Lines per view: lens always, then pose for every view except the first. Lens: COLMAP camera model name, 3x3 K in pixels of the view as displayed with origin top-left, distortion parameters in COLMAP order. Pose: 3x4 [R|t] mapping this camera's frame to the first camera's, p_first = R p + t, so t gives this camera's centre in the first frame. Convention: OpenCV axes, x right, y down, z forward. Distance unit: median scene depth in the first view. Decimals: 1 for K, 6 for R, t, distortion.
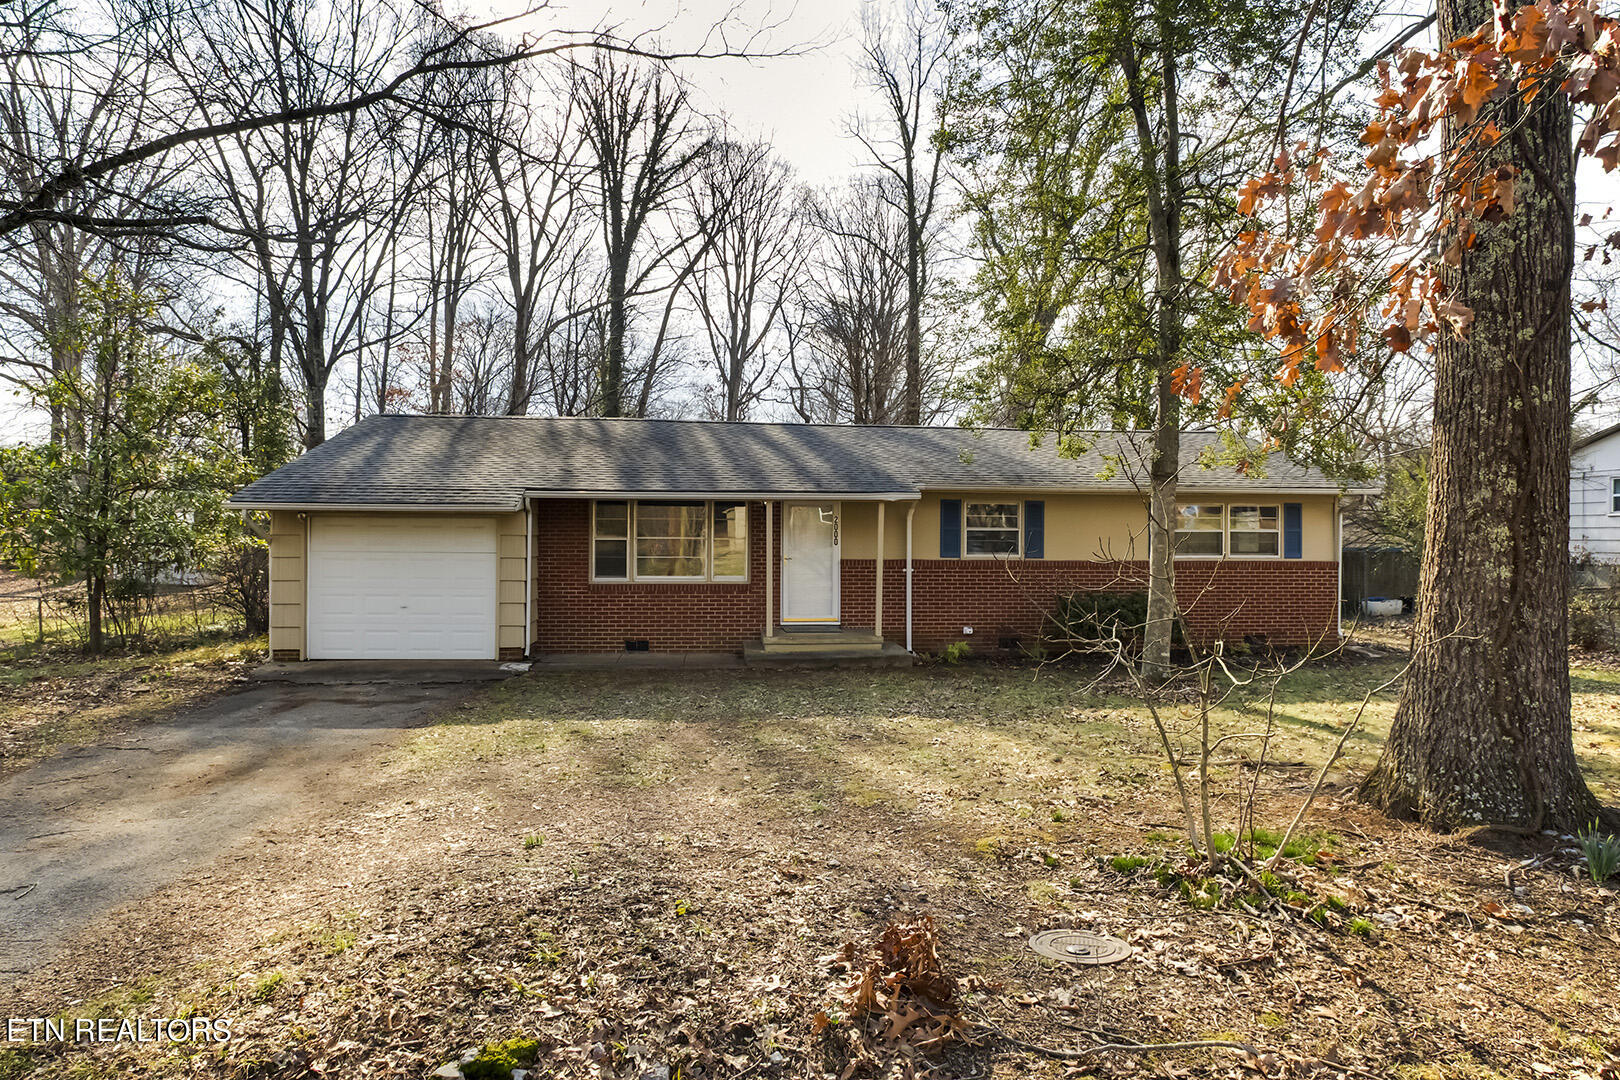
lens RADIAL K [[903.3, 0, 810.0], [0, 903.3, 540.0], [0, 0, 1]] dist [0.001434, 0.000194]
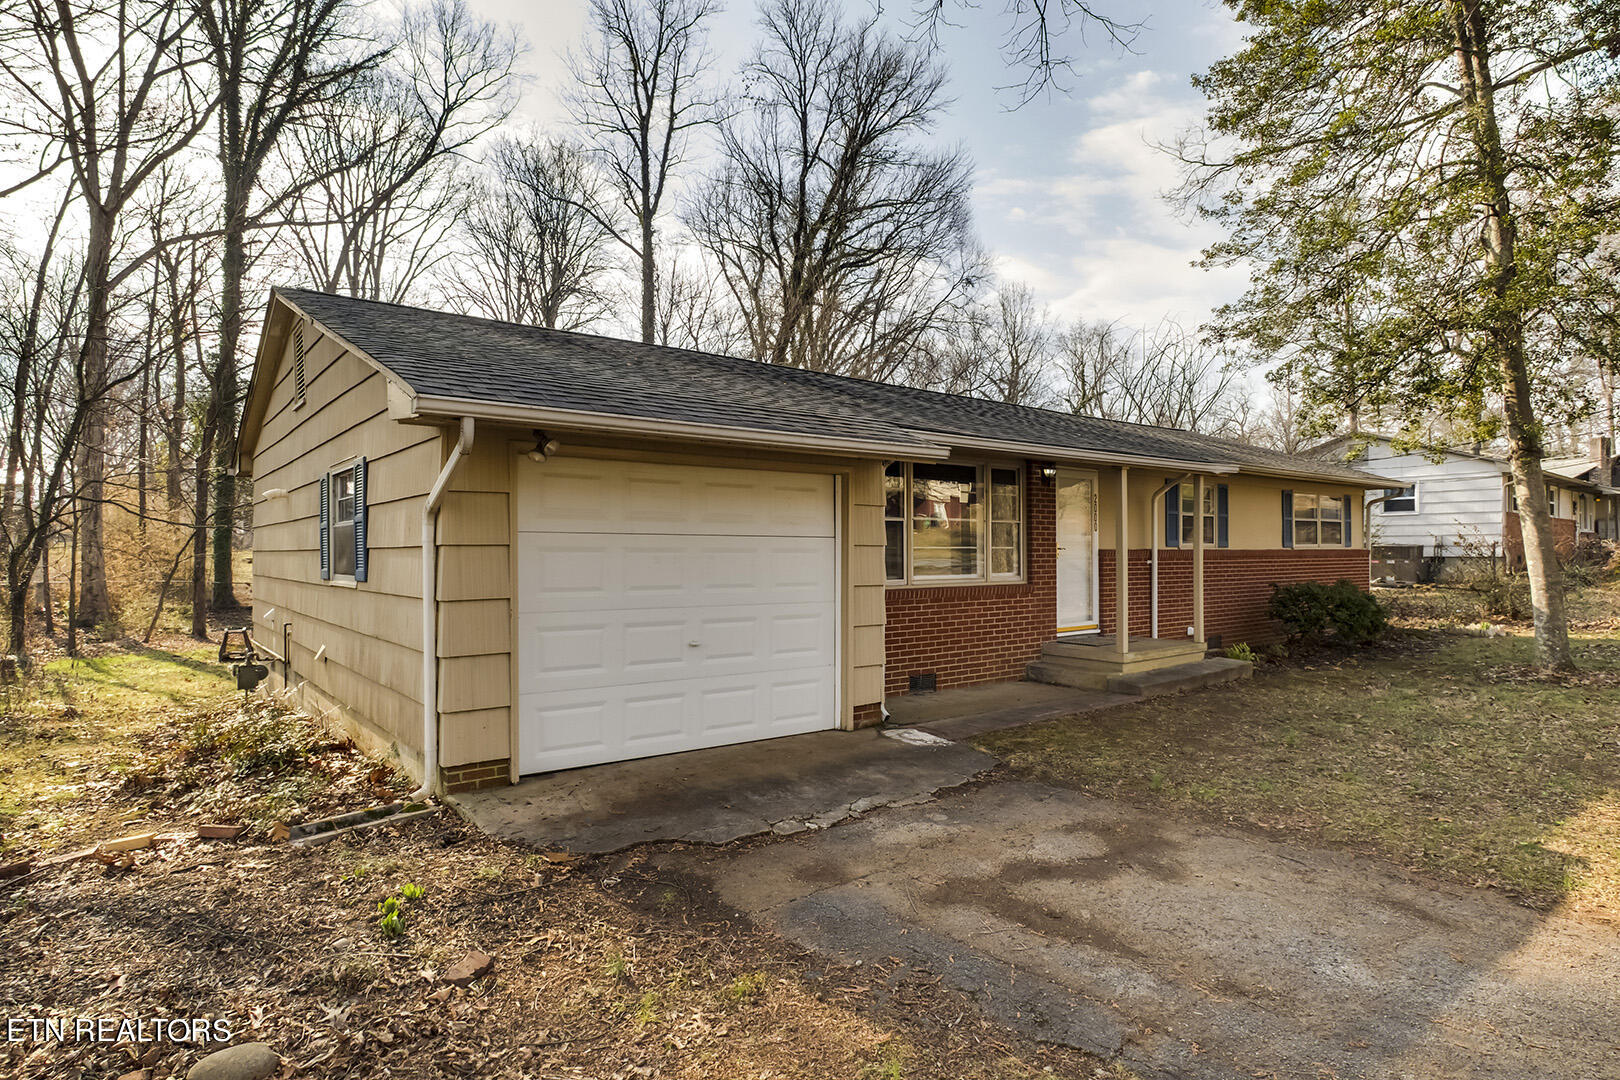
lens RADIAL K [[889.9, 0, 810.0], [0, 889.9, 540.0], [0, 0, 1]] dist [-0.078239, -0.000167]
pose [[0.843324, -0.001708, 0.537403, -0.584886], [0.012063, 0.999803, -0.015753, 0.022223], [-0.537270, 0.019768, 0.843178, 0.495865]]
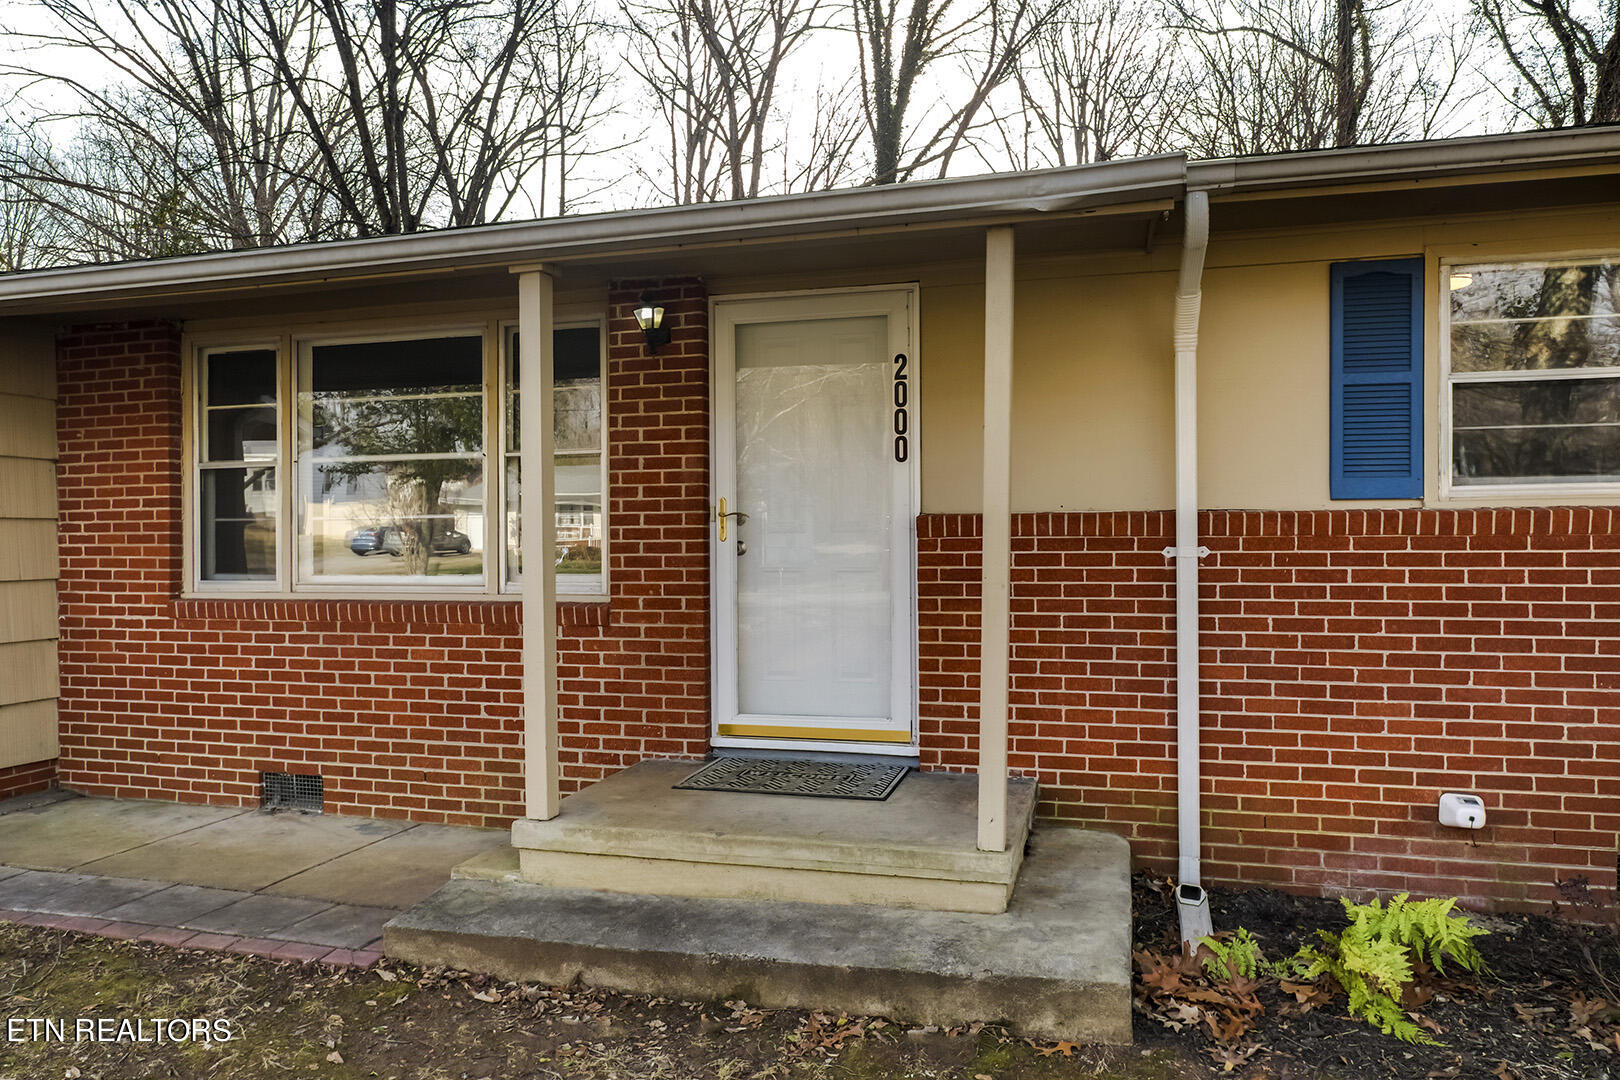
lens RADIAL K [[1092.6, 0, 834.8], [0, 1092.6, 544.3], [0, 0, 1]] dist [-0.006851, -0.002435]
pose [[0.938654, -0.010687, -0.344694, 0.121946], [0.007813, 0.999922, -0.009725, 0.033091], [0.344771, 0.006435, 0.938665, 0.687661]]
